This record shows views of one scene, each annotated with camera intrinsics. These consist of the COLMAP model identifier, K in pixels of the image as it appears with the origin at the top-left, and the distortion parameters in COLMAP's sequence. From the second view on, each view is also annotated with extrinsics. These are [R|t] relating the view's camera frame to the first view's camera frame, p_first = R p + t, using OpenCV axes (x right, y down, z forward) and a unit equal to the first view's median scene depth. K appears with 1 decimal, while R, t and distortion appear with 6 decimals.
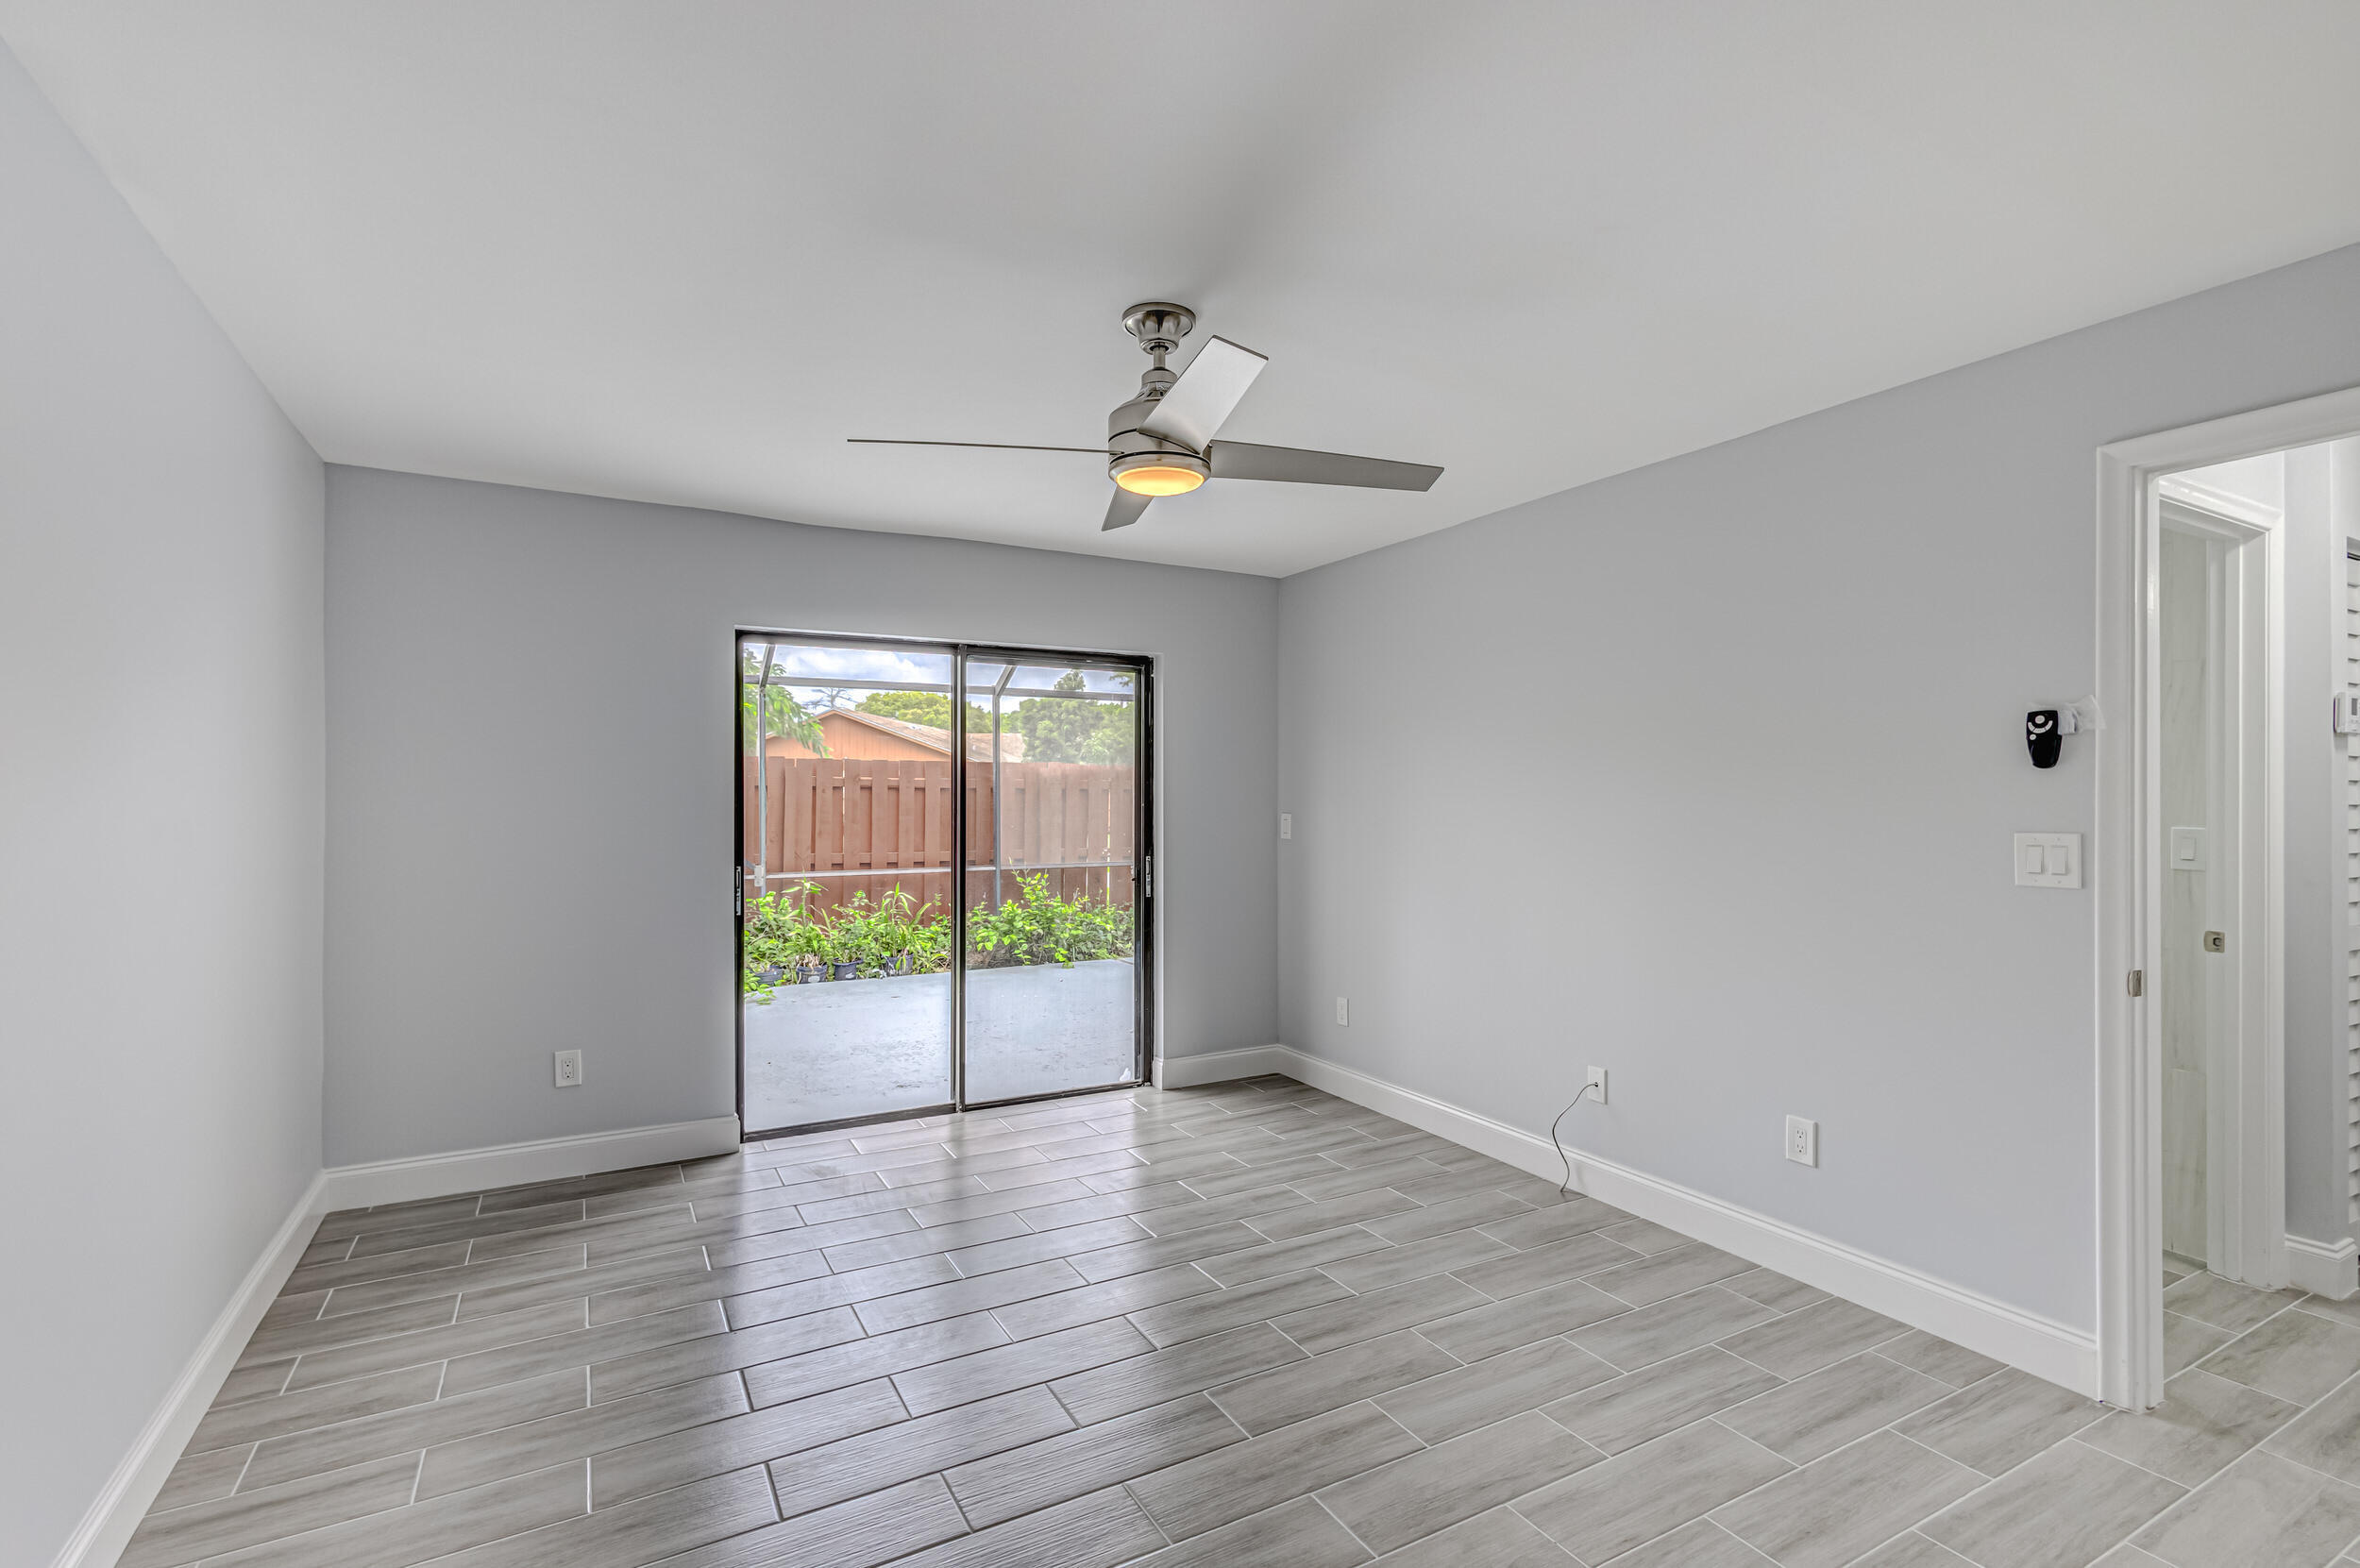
lens RADIAL K [[1093.0, 0, 1180.6], [0, 1093.0, 793.8], [0, 0, 1]] dist [0.013558, -0.000356]
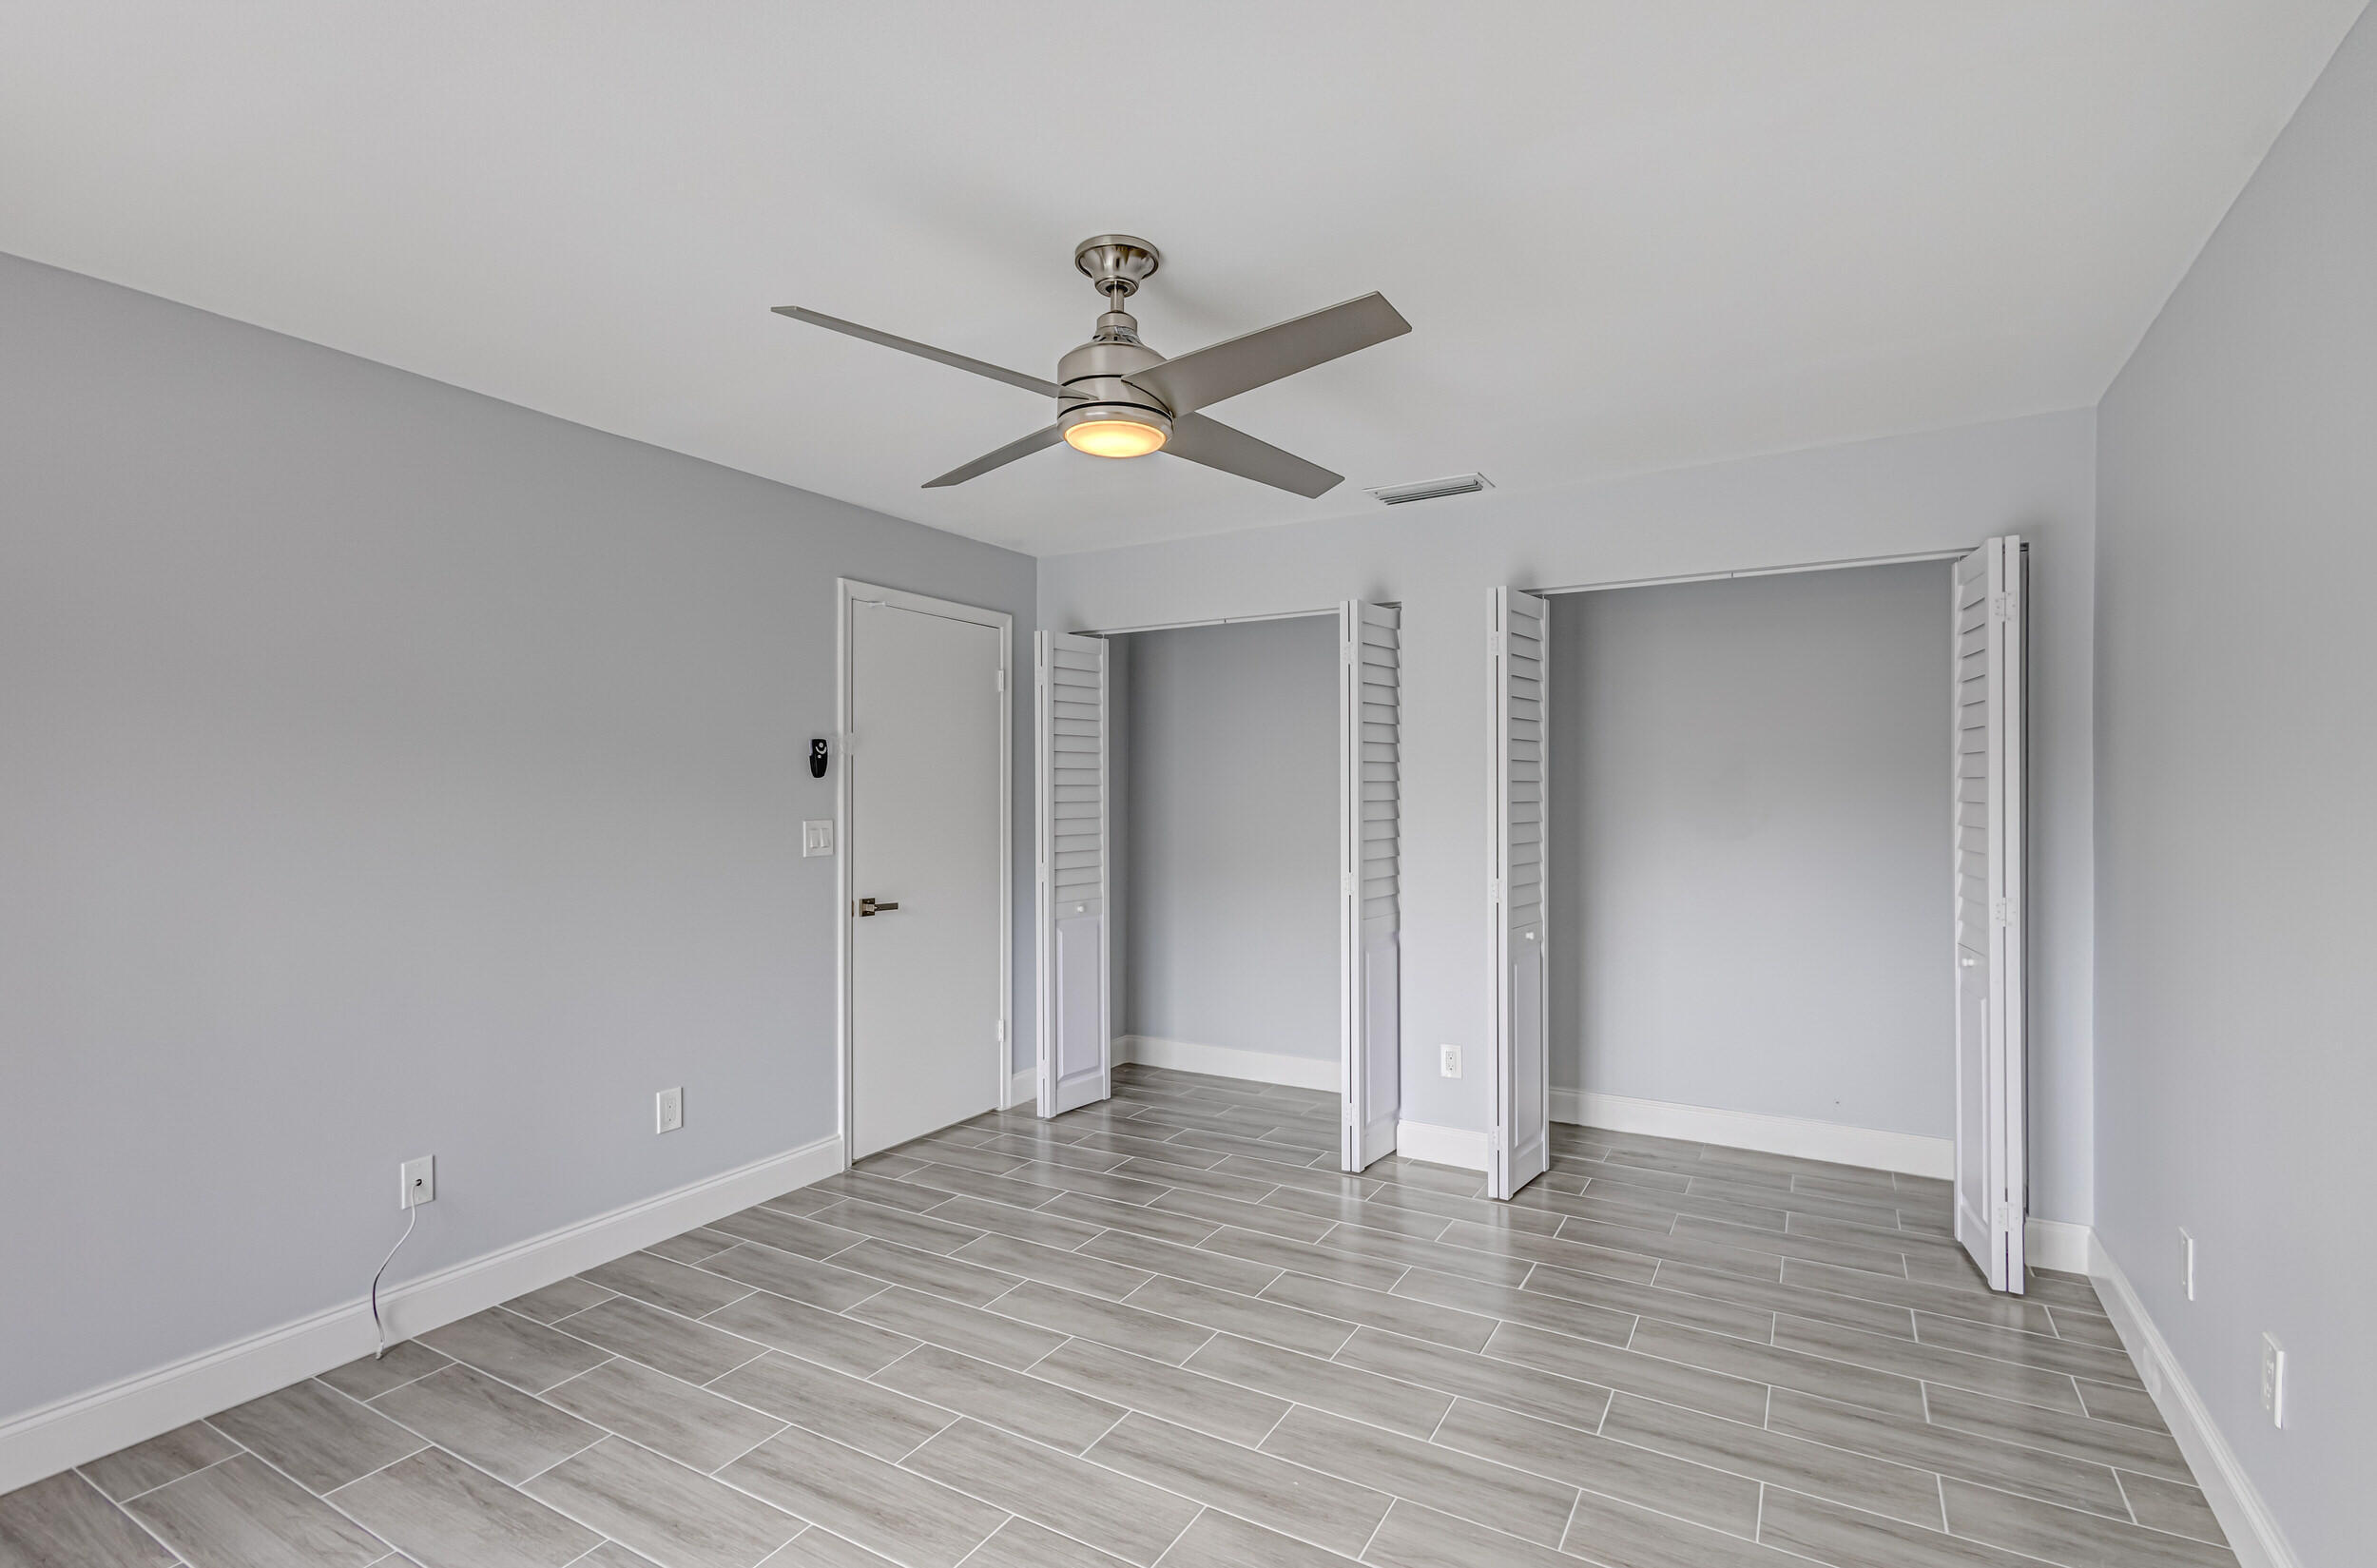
lens RADIAL K [[1074.3, 0, 1188.5], [0, 1074.3, 784.0], [0, 0, 1]] dist [0.000230, 0.000241]
pose [[-0.516926, 0.011627, 0.855951, -0.638023], [0.001328, 0.999917, -0.012781, 0.004779], [-0.856029, -0.005471, -0.516899, 1.134915]]
